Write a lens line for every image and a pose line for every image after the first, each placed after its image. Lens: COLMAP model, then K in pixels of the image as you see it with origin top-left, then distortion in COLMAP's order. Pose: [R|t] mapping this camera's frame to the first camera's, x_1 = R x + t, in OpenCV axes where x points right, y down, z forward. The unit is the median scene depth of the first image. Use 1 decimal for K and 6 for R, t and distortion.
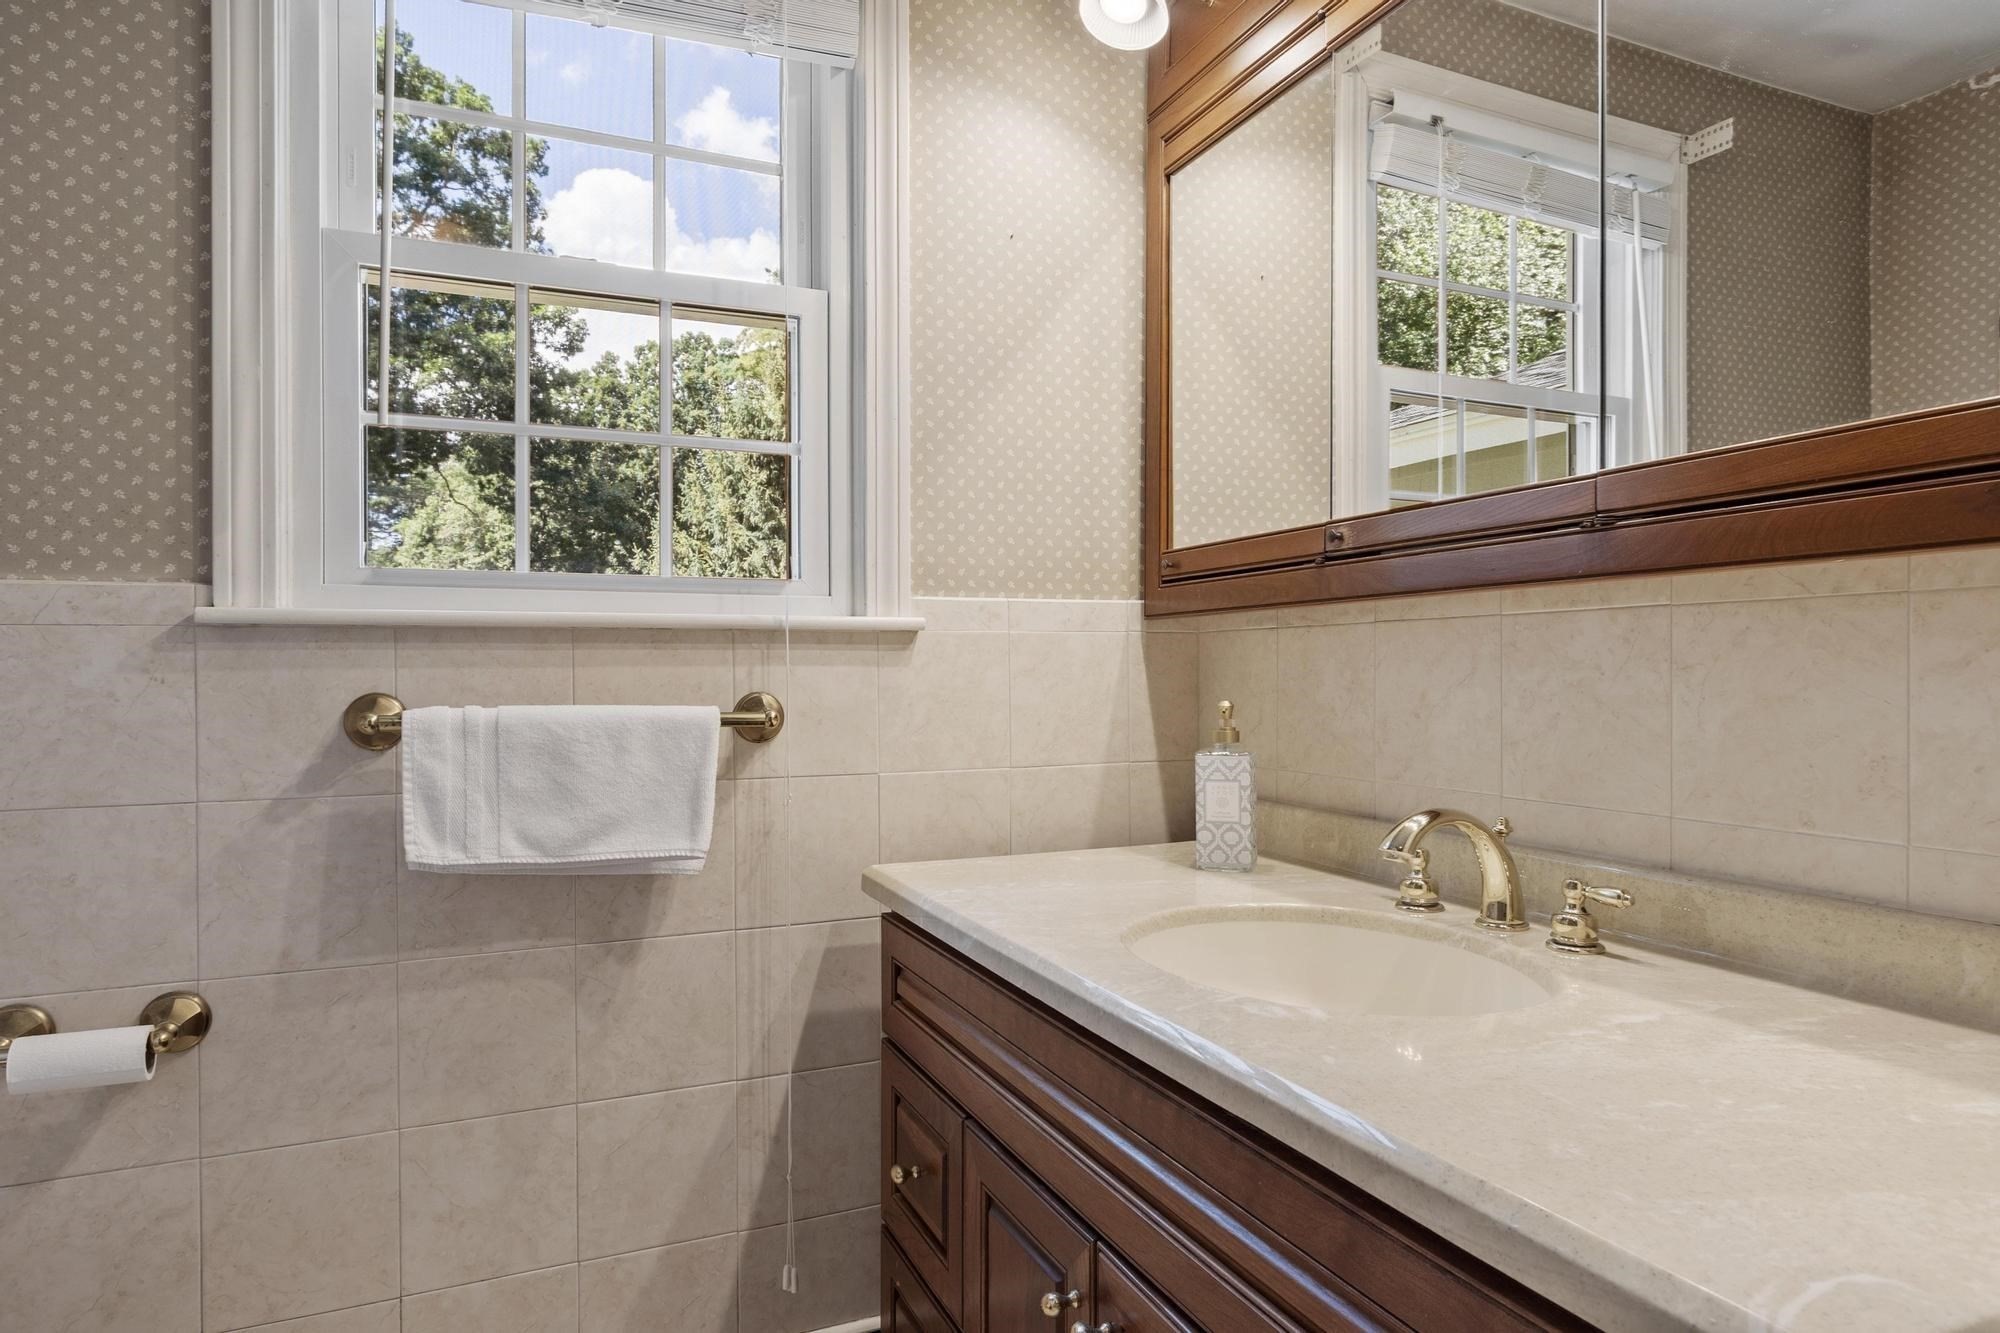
lens RADIAL K [[1187.3, 0, 998.9], [0, 1187.3, 674.0], [0, 0, 1]] dist [0.007284, -0.001784]
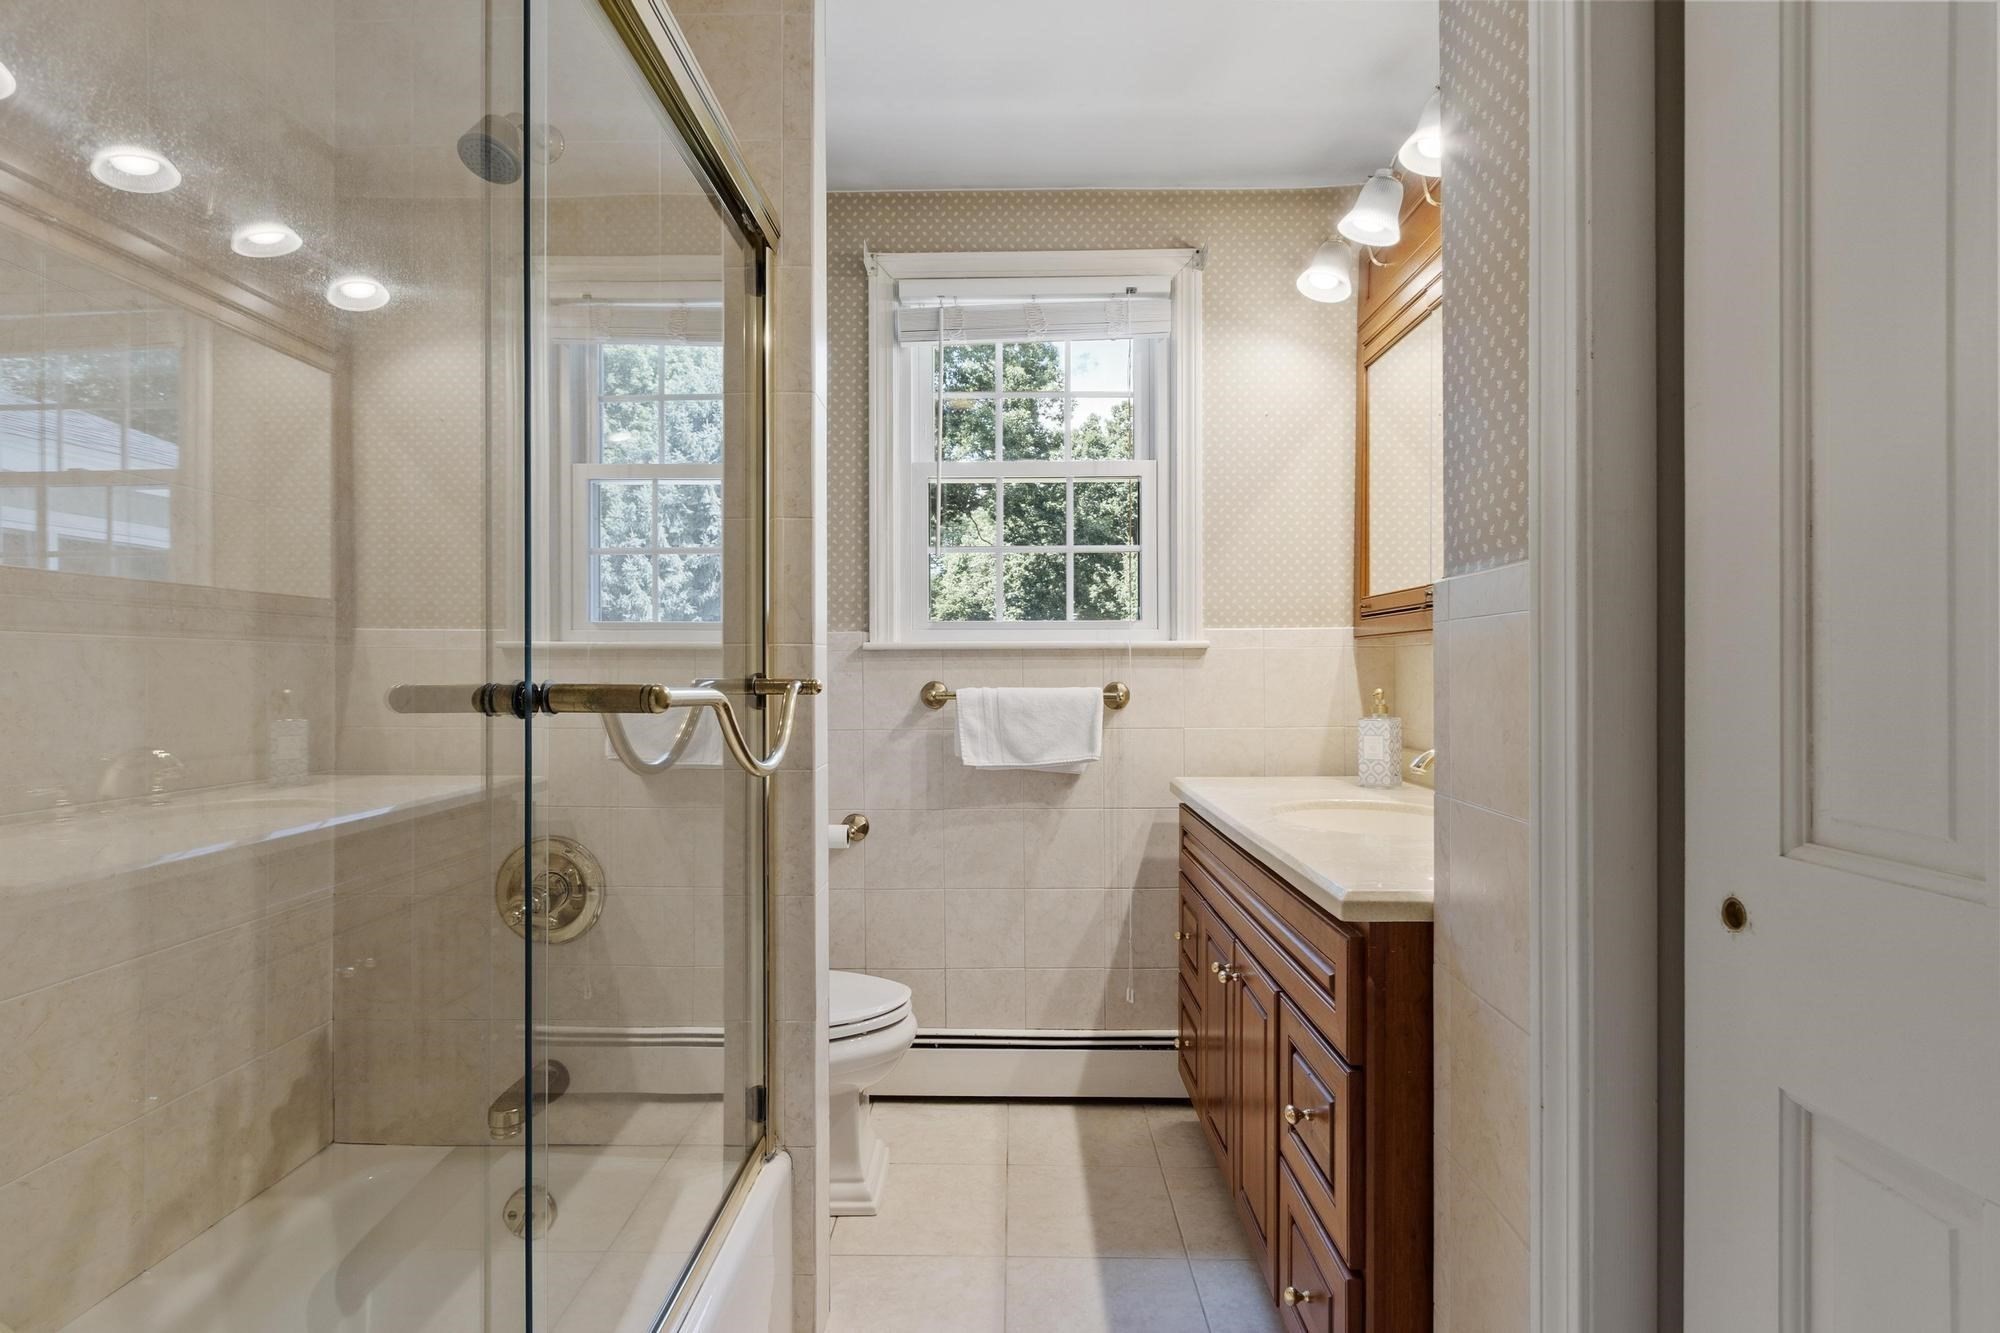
lens RADIAL K [[1027.4, 0, 997.7], [0, 1027.4, 673.8], [0, 0, 1]] dist [0.001277, 0.000455]
pose [[0.915196, 0.002707, -0.403000, 0.269163], [-0.000906, 0.999989, 0.004661, -0.005101], [0.403008, -0.003901, 0.915188, -0.534761]]
